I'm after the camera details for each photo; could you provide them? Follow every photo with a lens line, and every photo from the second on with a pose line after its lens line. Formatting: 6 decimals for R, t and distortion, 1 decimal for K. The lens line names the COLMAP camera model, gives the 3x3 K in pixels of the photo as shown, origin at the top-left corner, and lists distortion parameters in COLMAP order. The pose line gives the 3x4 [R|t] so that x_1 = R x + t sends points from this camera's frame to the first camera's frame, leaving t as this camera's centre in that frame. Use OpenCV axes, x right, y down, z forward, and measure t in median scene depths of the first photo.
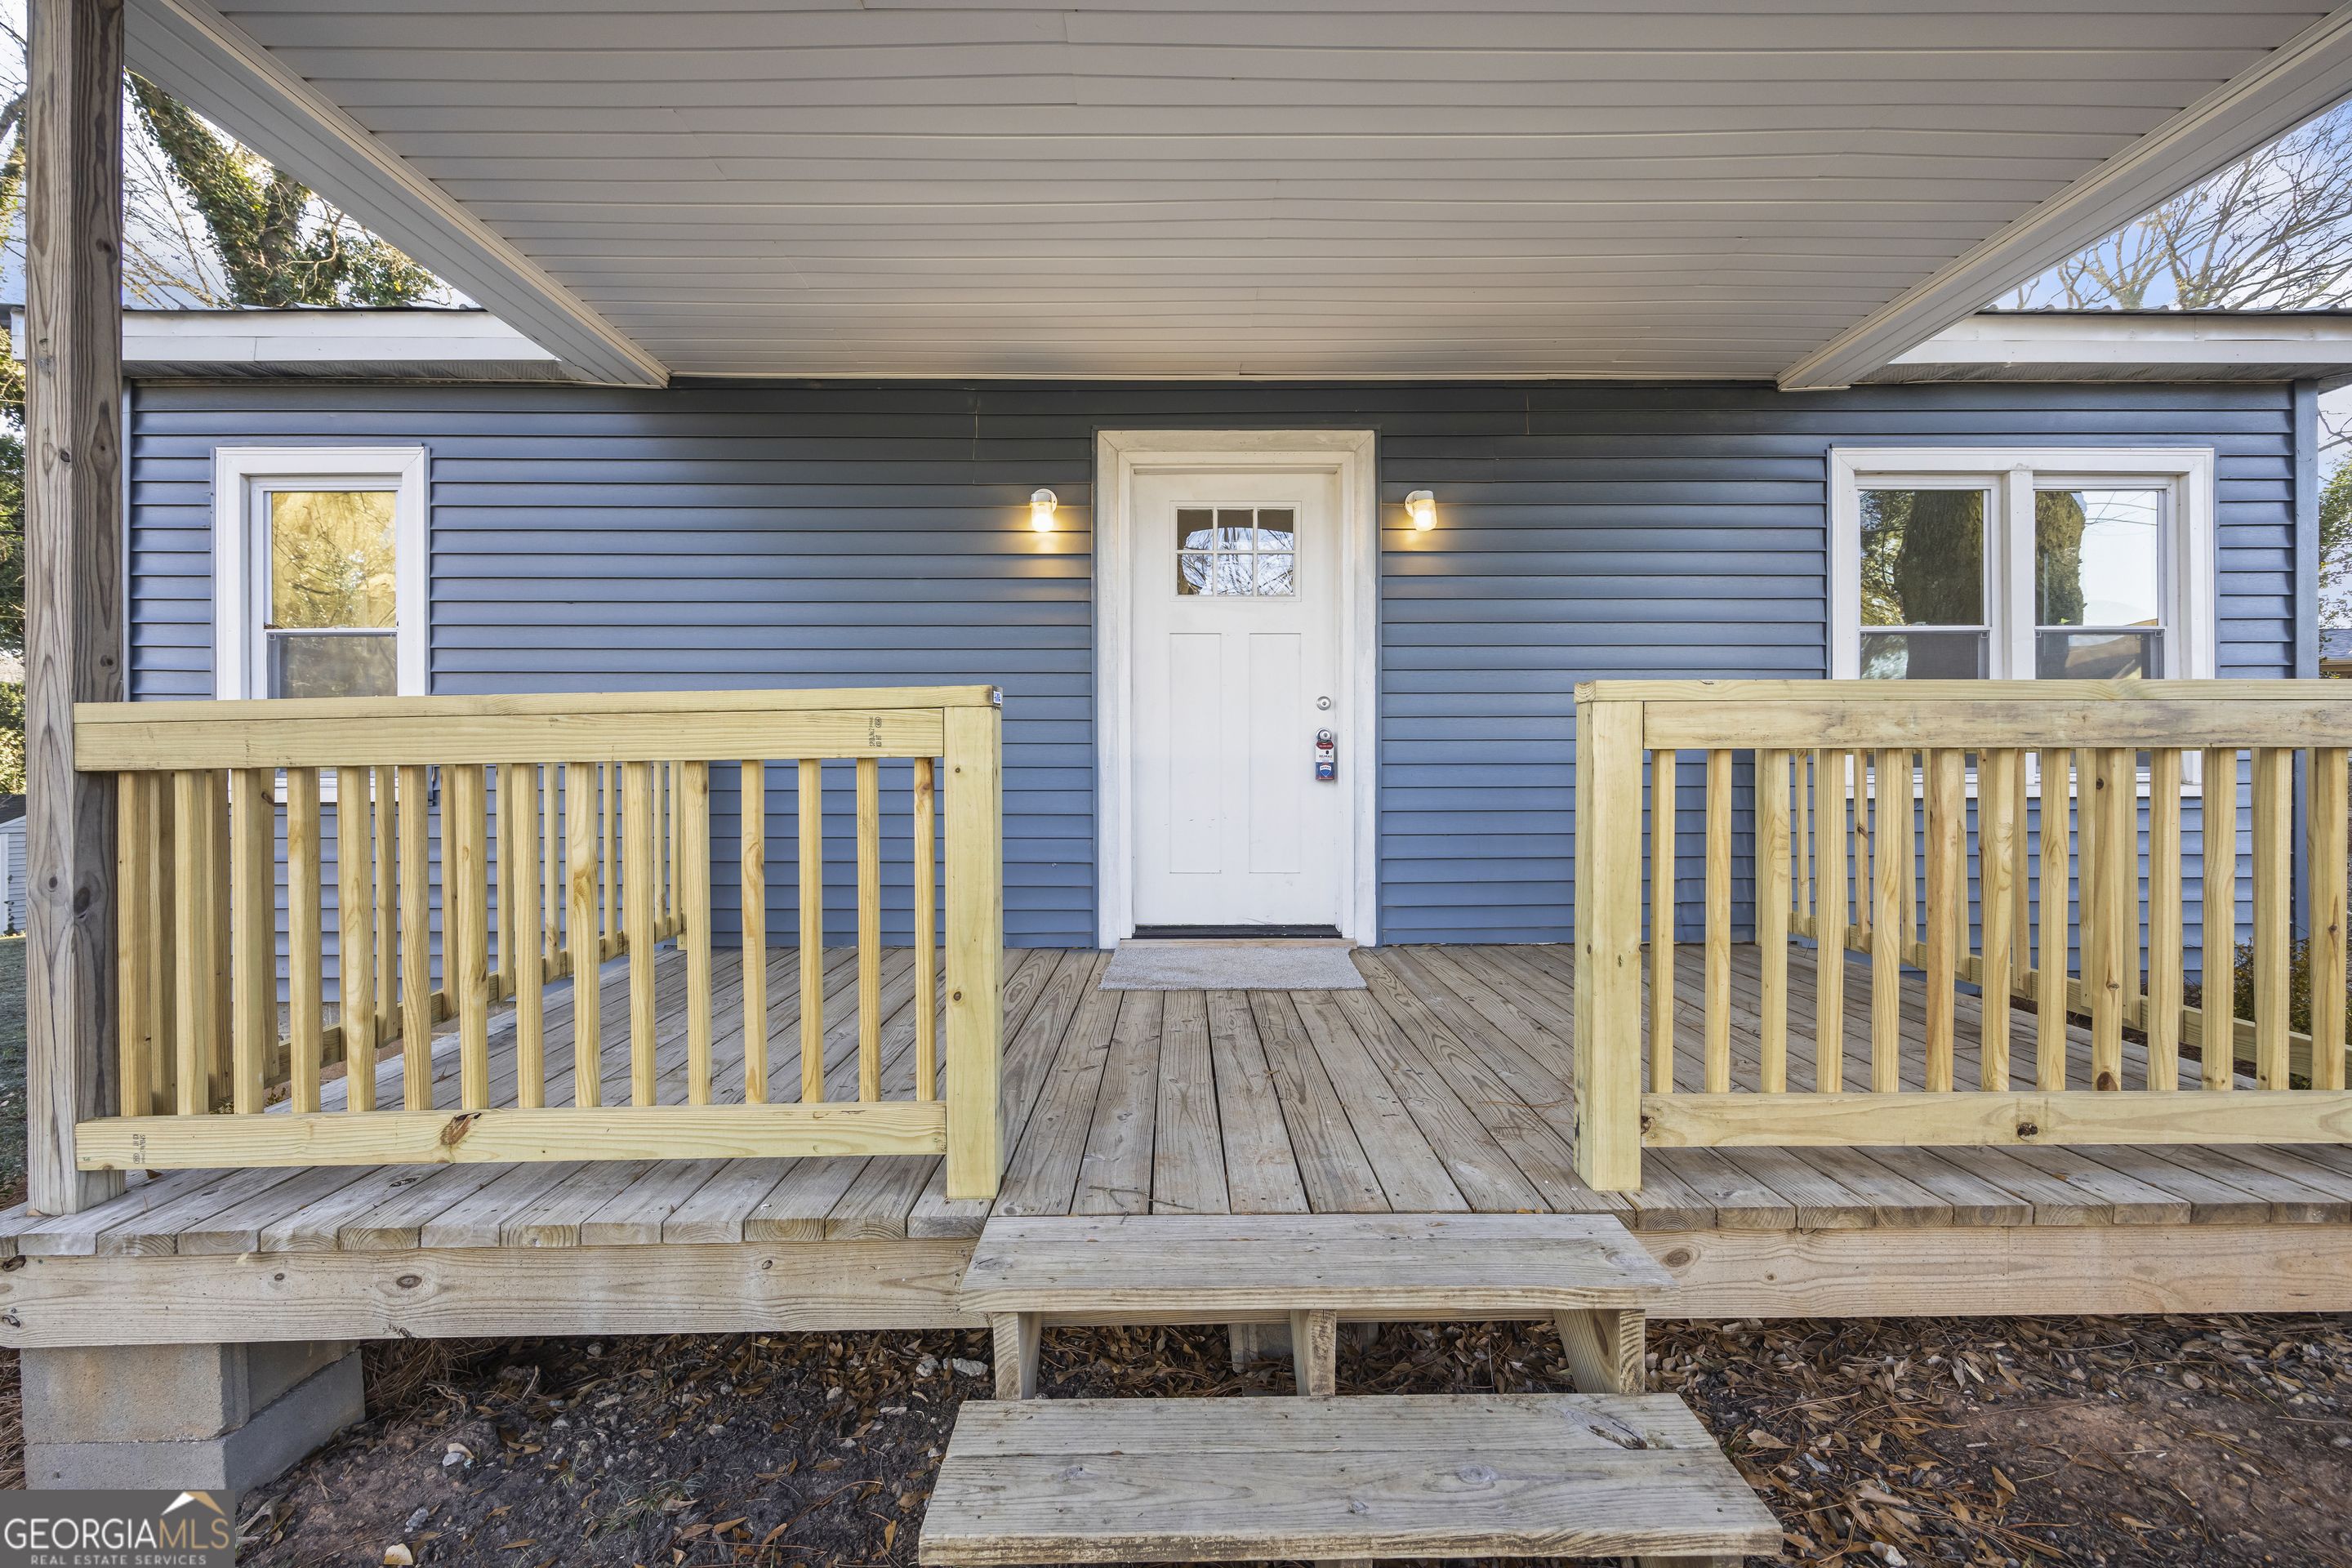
lens RADIAL K [[948.7, 0, 1174.8], [0, 948.7, 789.4], [0, 0, 1]] dist [-0.005606, 0.000360]
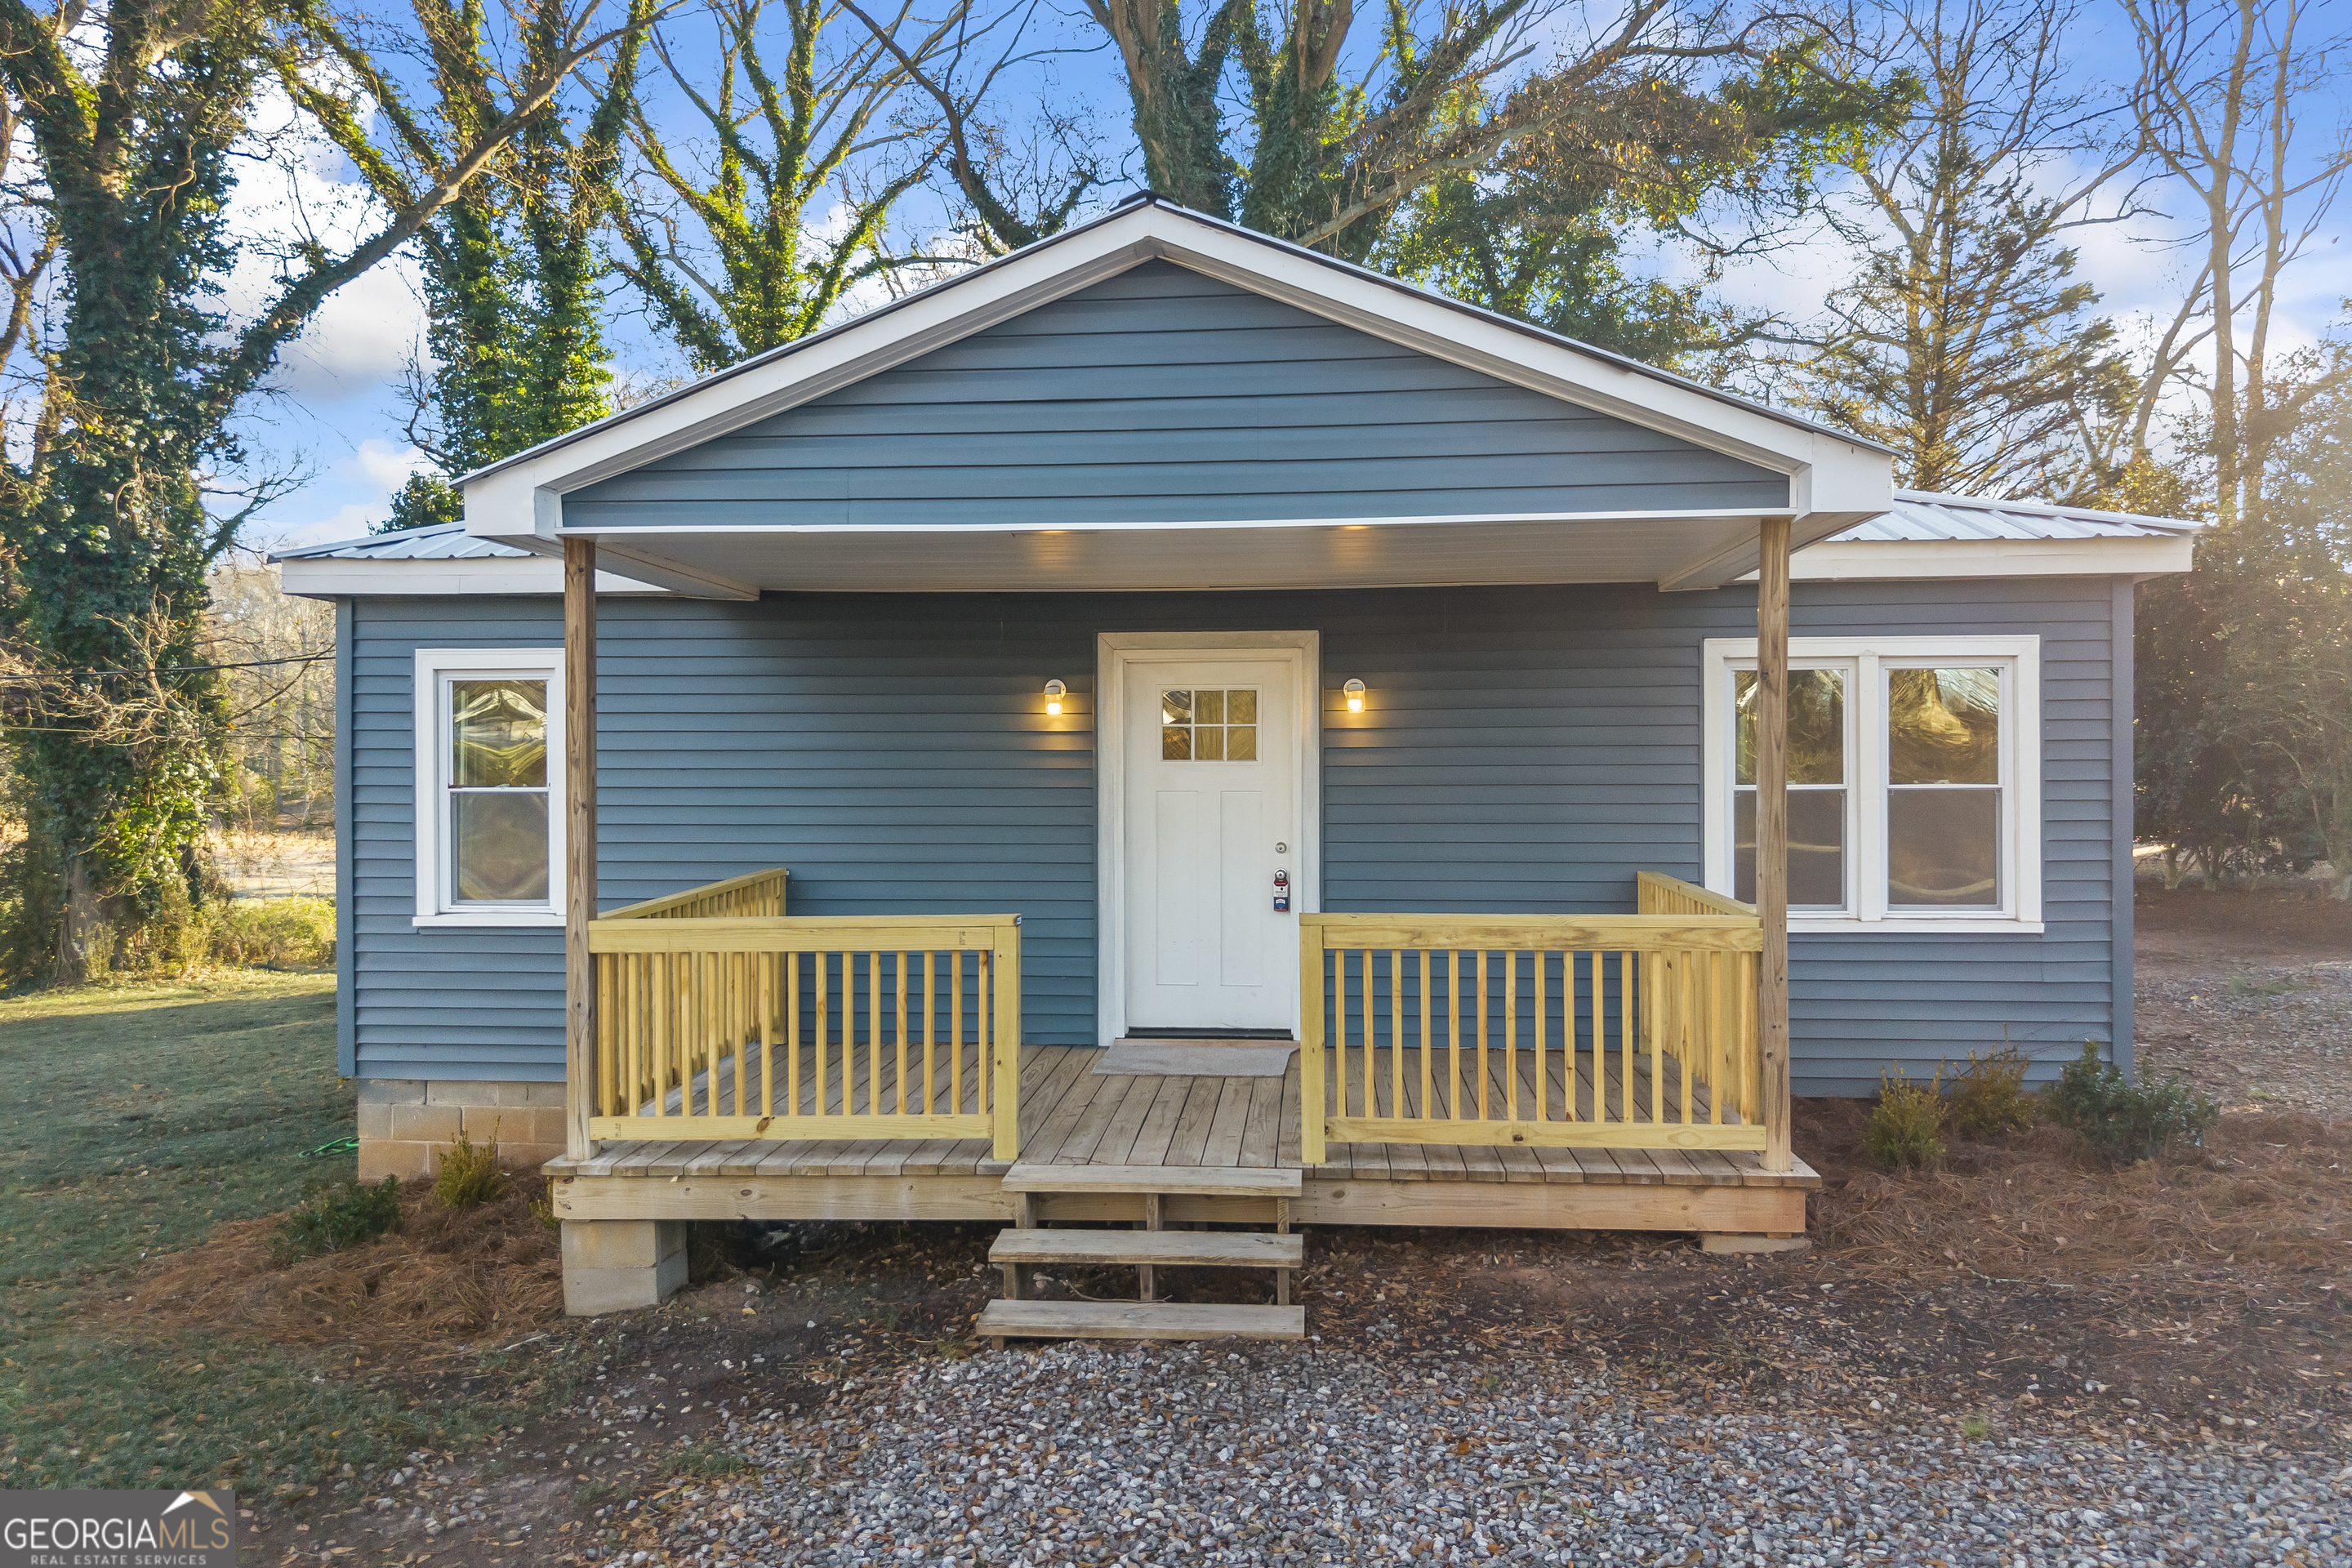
lens RADIAL K [[1451.2, 0, 1171.6], [0, 1451.2, 770.5], [0, 0, 1]] dist [0.007787, 0.001642]
pose [[0.996690, -0.000277, -0.081297, 0.267157], [-0.001972, 0.999617, -0.027587, -0.220840], [0.081274, 0.027656, 0.996308, -1.415070]]
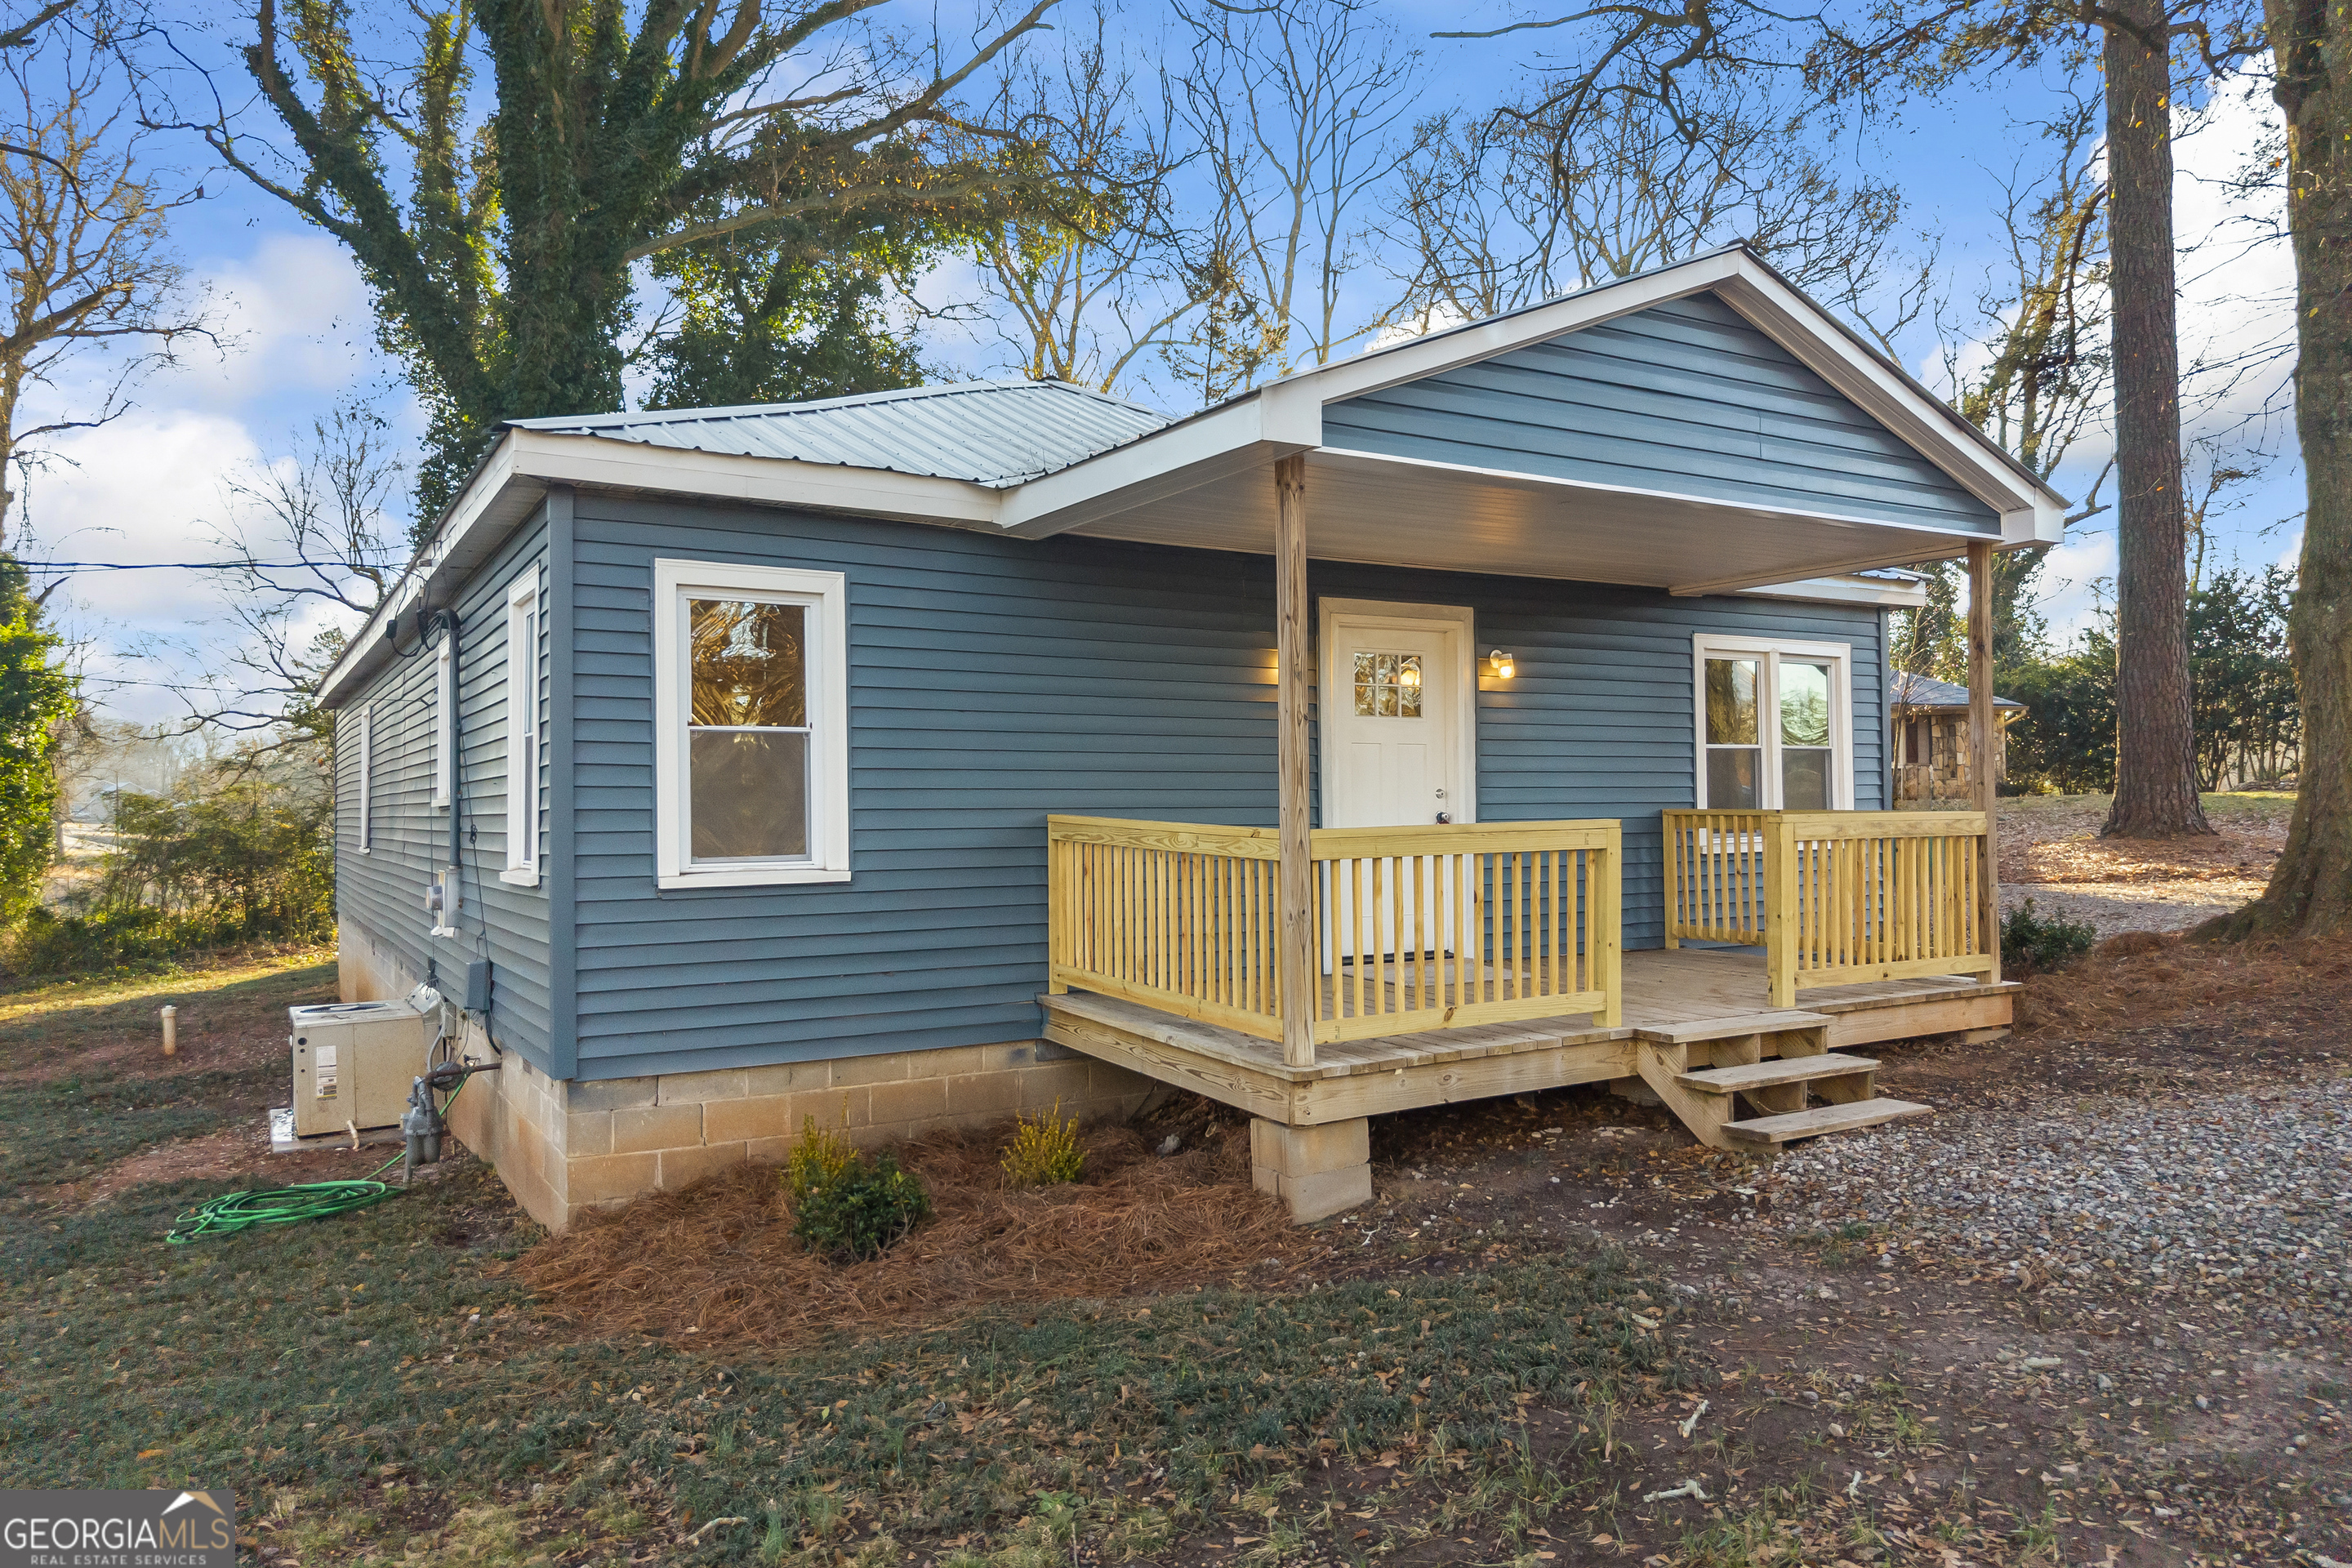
lens RADIAL K [[1451.2, 0, 1171.6], [0, 1451.2, 770.5], [0, 0, 1]] dist [0.007787, 0.001642]
pose [[0.881663, 0.004715, 0.471856, -1.947145], [0.019165, 0.998767, -0.045790, -0.051766], [-0.471490, 0.049414, 0.880486, -1.167563]]
